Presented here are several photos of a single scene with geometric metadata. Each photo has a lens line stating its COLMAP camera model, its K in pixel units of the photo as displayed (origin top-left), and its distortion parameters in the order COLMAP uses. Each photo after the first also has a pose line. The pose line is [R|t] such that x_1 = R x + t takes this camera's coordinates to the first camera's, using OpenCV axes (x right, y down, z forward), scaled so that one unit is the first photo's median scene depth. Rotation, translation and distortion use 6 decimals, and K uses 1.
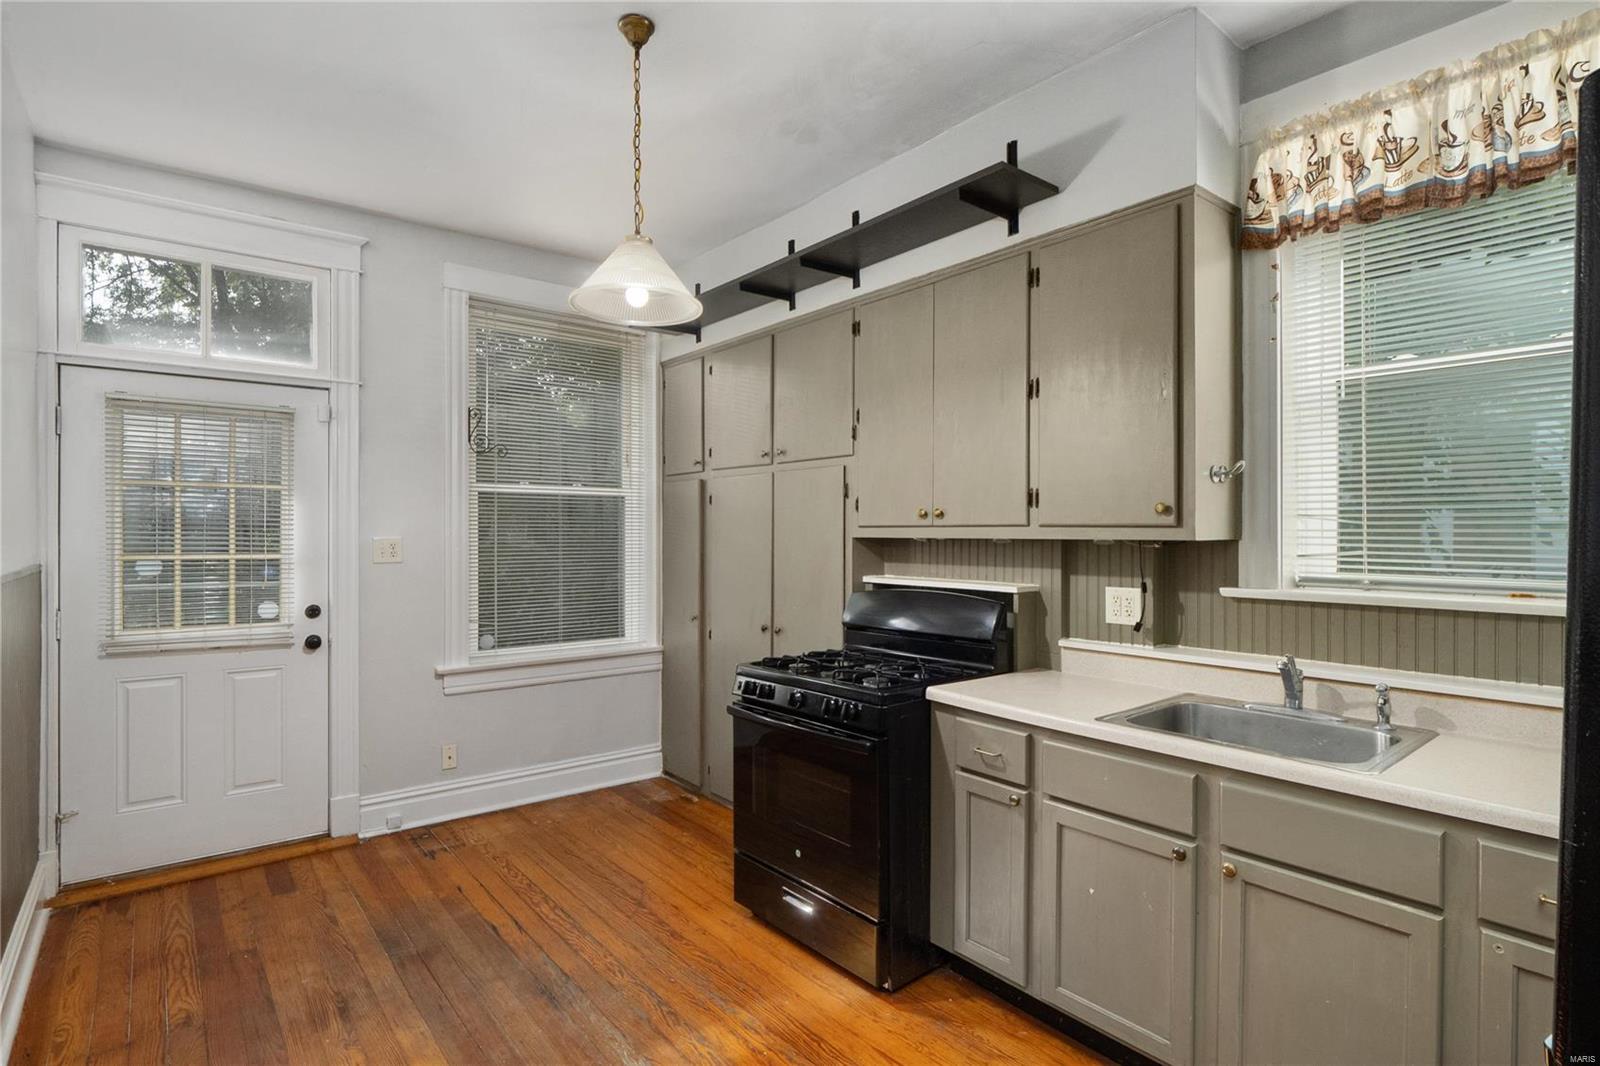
lens RADIAL K [[813.0, 0, 819.9], [0, 813.0, 539.5], [0, 0, 1]] dist [-0.000422, -0.000222]
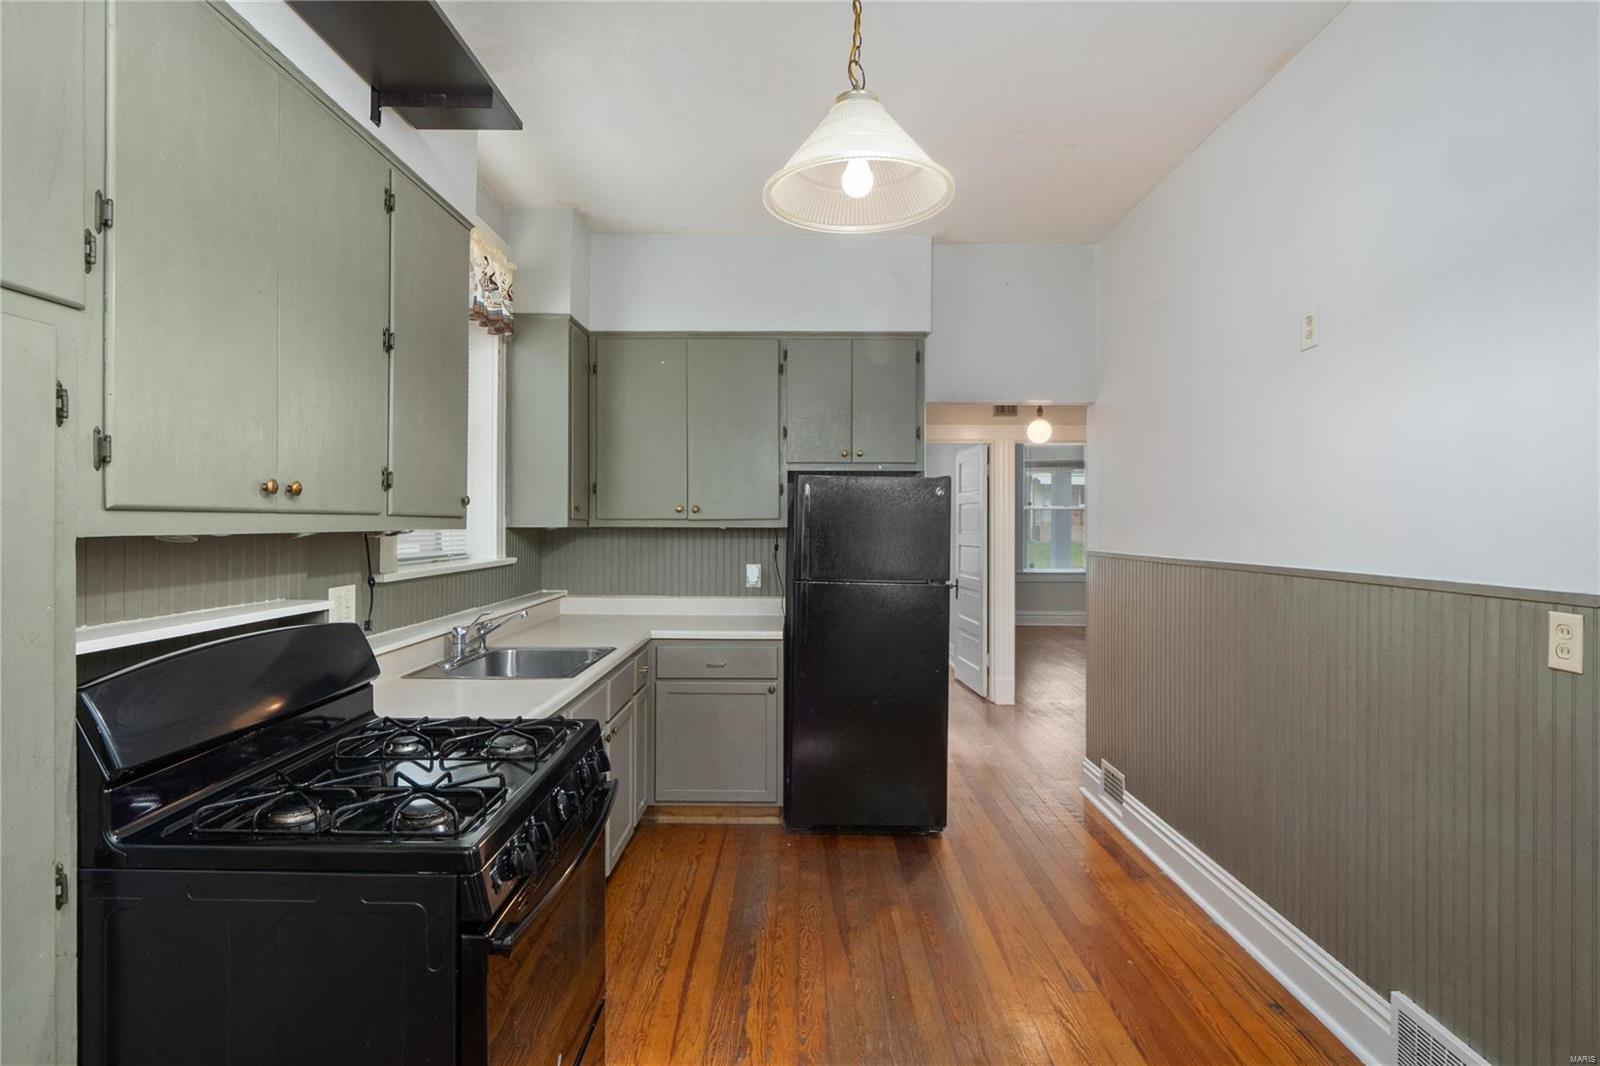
lens RADIAL K [[792.8, 0, 797.4], [0, 792.8, 523.9], [0, 0, 1]] dist [0.011234, -0.000706]
pose [[-0.769429, -0.007697, 0.638686, -0.481839], [-0.001187, 0.999943, 0.010621, -0.014573], [-0.638731, 0.007414, -0.769394, 1.197072]]
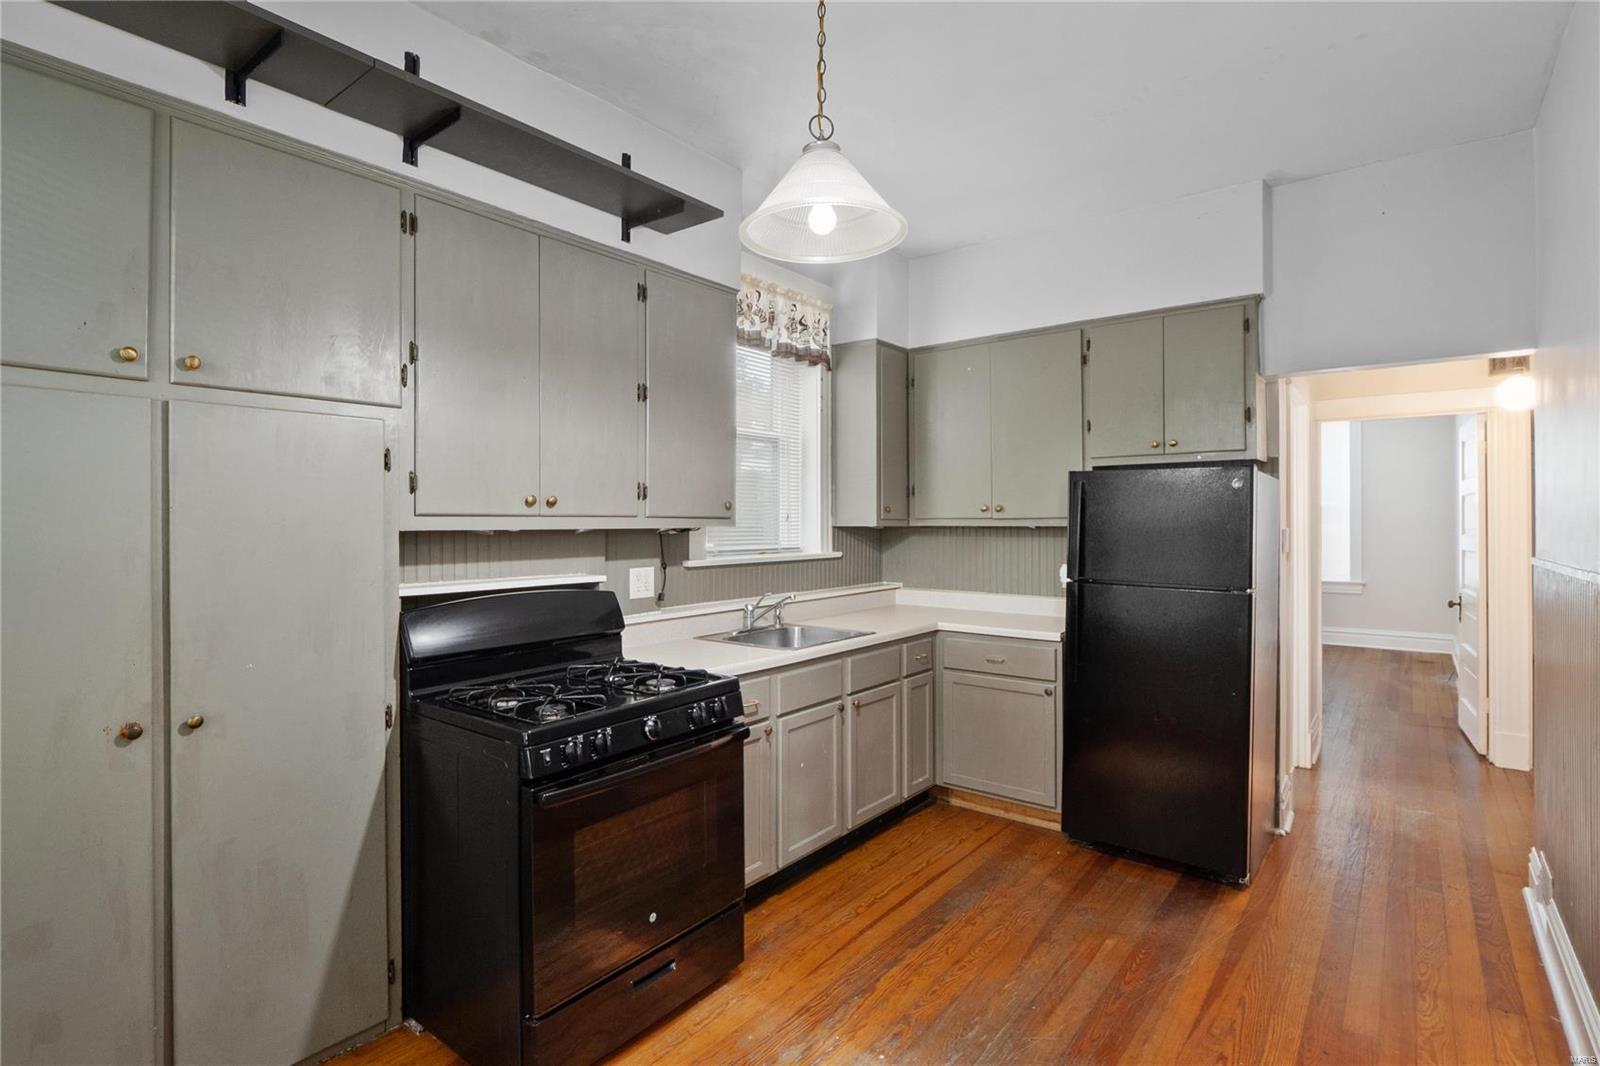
lens RADIAL K [[792.8, 0, 797.4], [0, 792.8, 523.9], [0, 0, 1]] dist [0.011234, -0.000706]
pose [[-0.218493, -0.004940, 0.975826, -0.748613], [0.009578, 0.999928, 0.007206, -0.011413], [-0.975791, 0.010921, -0.218430, 0.921675]]
